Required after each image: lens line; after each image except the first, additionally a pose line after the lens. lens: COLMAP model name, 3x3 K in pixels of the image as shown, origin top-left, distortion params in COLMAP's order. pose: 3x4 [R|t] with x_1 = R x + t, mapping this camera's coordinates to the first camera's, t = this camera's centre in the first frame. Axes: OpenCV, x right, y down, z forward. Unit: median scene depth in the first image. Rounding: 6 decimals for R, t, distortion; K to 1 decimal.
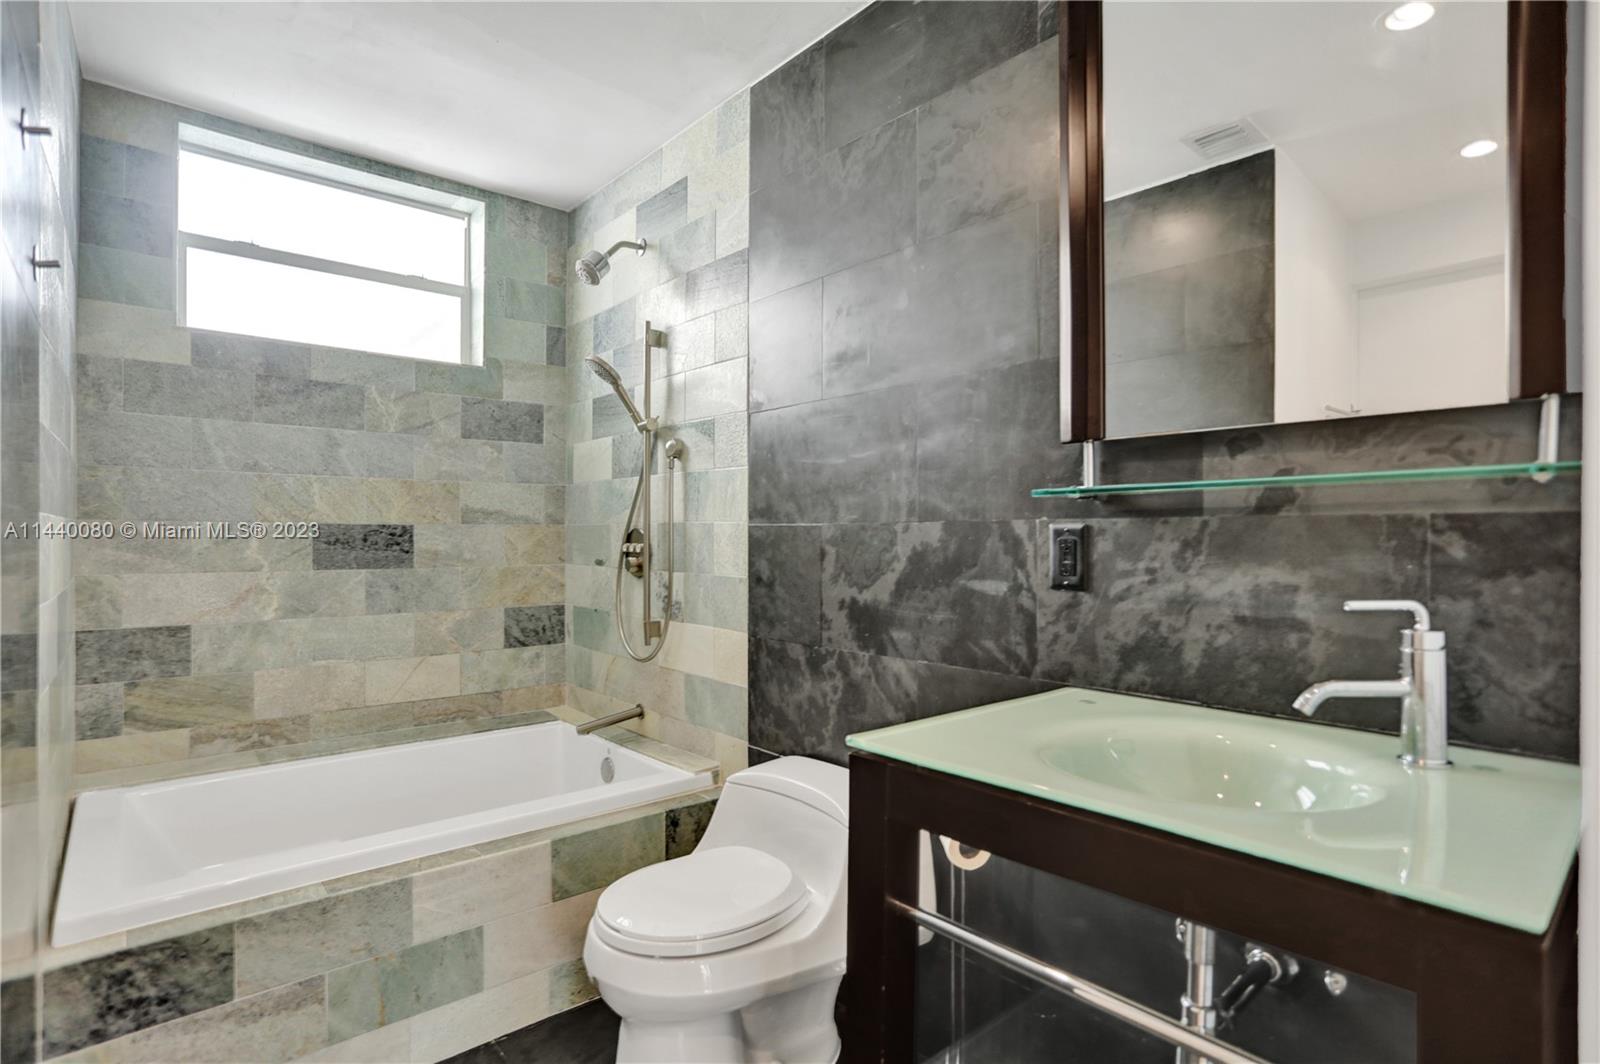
lens RADIAL K [[798.4, 0, 798.9], [0, 798.4, 544.2], [0, 0, 1]] dist [-0.055850, 0.020642]
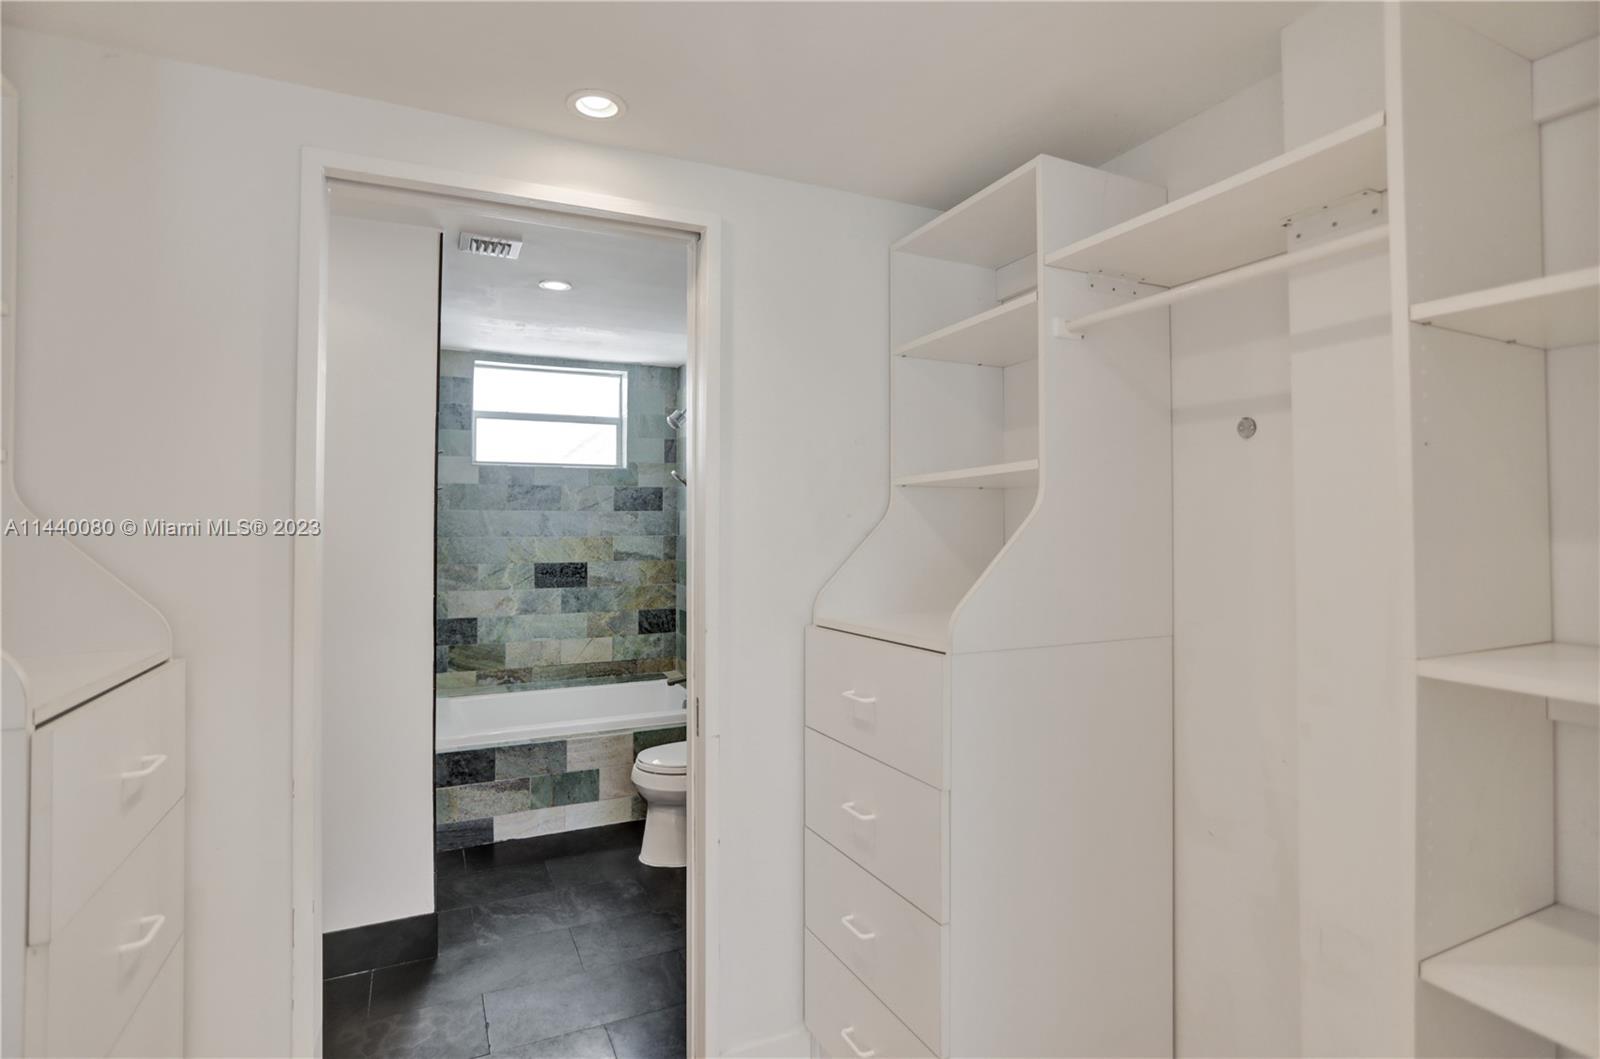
lens RADIAL K [[798.4, 0, 782.5], [0, 798.4, 503.4], [0, 0, 1]] dist [-0.055850, 0.020642]
pose [[0.961020, -0.008985, -0.276332, 0.509597], [-0.000026, 0.999469, -0.032587, -0.118987], [0.276478, 0.031324, 0.960510, -0.711410]]
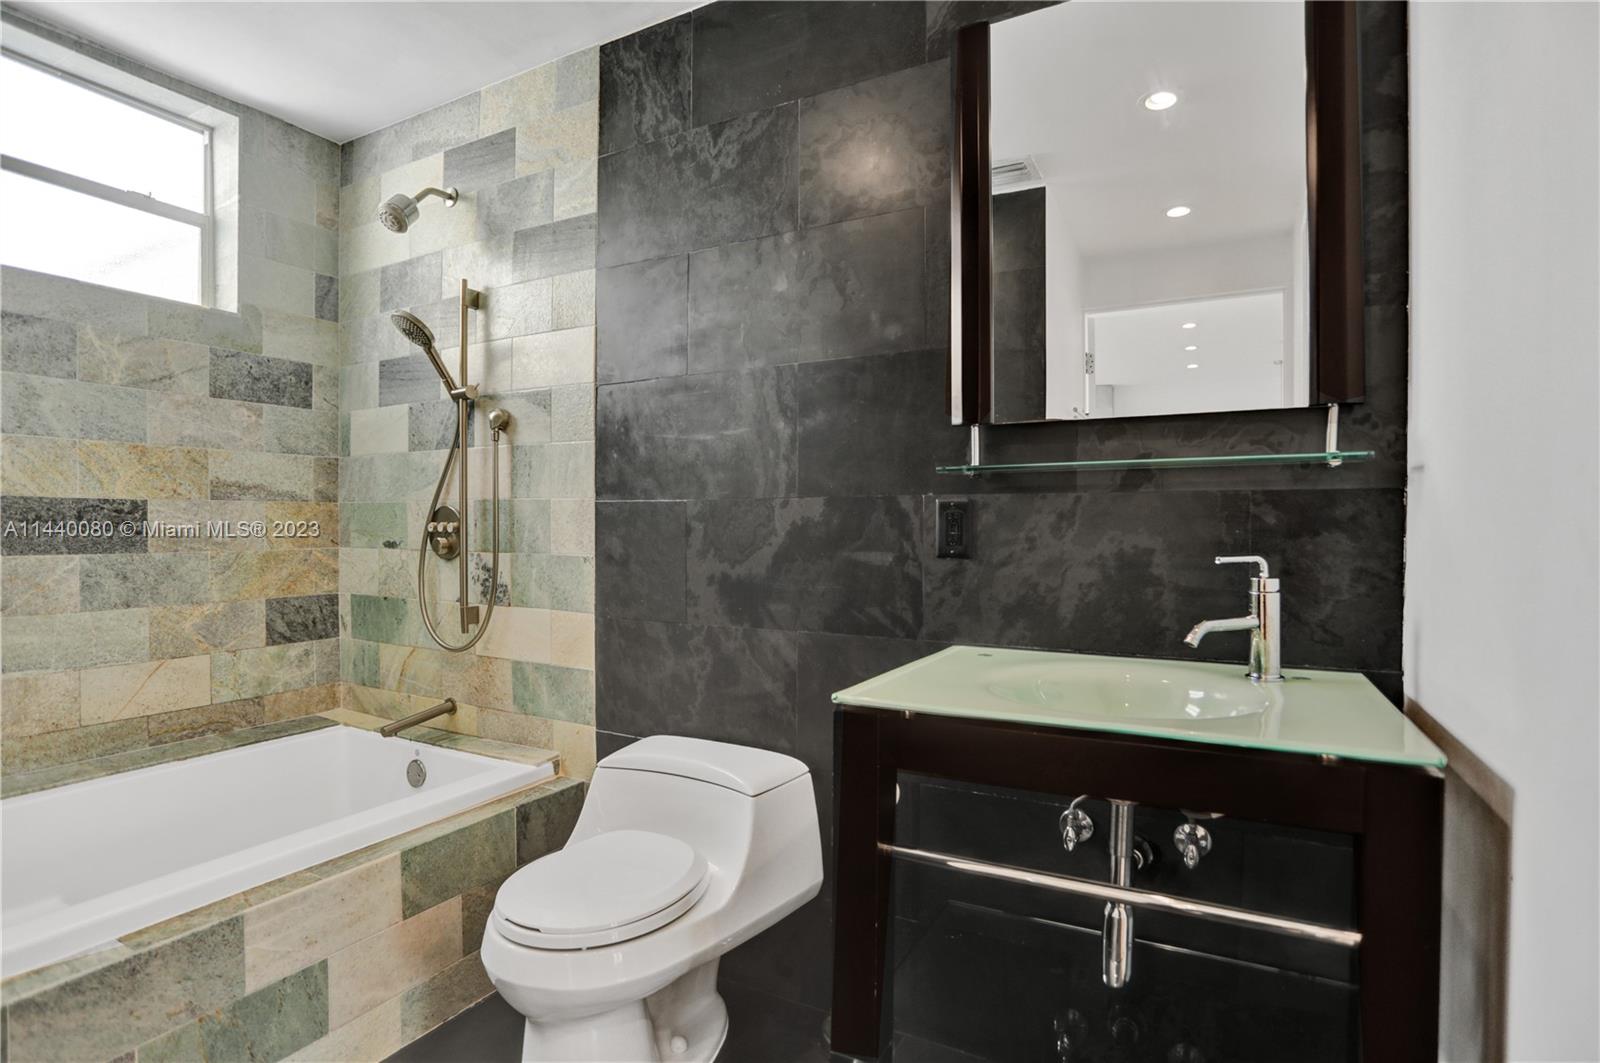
lens RADIAL K [[798.4, 0, 800.3], [0, 798.4, 541.2], [0, 0, 1]] dist [-0.055850, 0.020642]
pose [[0.937698, -0.005275, 0.347411, -0.161656], [0.002006, 0.999950, 0.009767, 0.014436], [-0.347445, -0.008462, 0.937662, 0.014074]]
